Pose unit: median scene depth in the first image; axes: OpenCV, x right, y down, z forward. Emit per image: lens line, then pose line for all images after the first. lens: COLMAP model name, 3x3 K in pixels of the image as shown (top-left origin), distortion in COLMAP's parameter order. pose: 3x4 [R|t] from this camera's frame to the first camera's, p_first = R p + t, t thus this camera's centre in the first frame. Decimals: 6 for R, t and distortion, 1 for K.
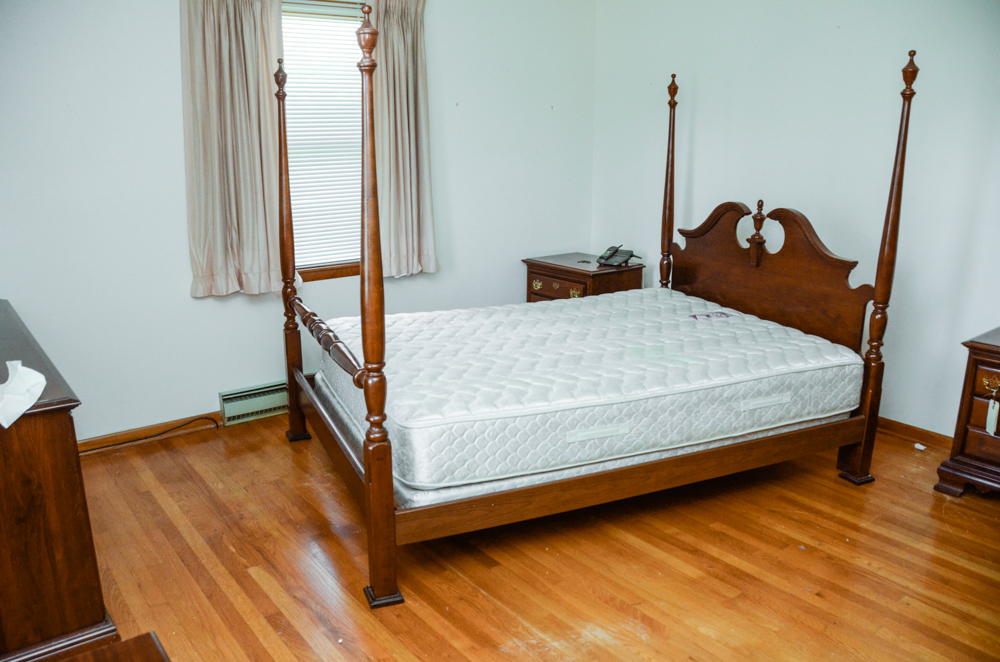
lens RADIAL K [[769.8, 0, 500.0], [0, 769.8, 331.0], [0, 0, 1]] dist [-0.156640, 0.097106]
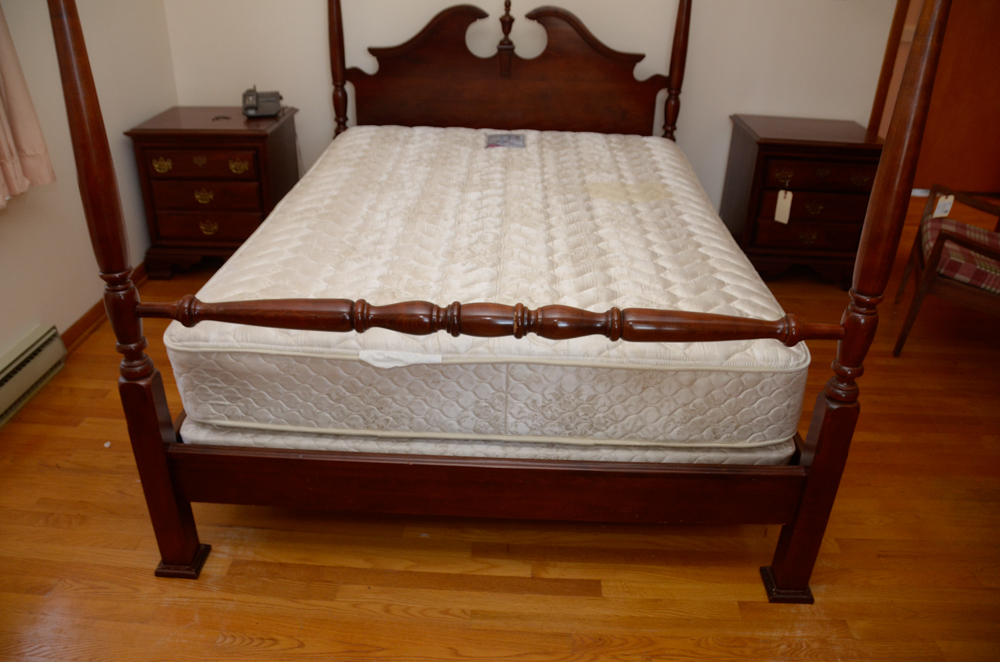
lens RADIAL K [[769.8, 0, 500.0], [0, 769.8, 331.0], [0, 0, 1]] dist [-0.156640, 0.097106]
pose [[0.436441, -0.421187, 0.795060, -0.501424], [0.203863, 0.906973, 0.368565, -0.145030], [-0.876333, 0.001226, 0.481705, 0.590910]]
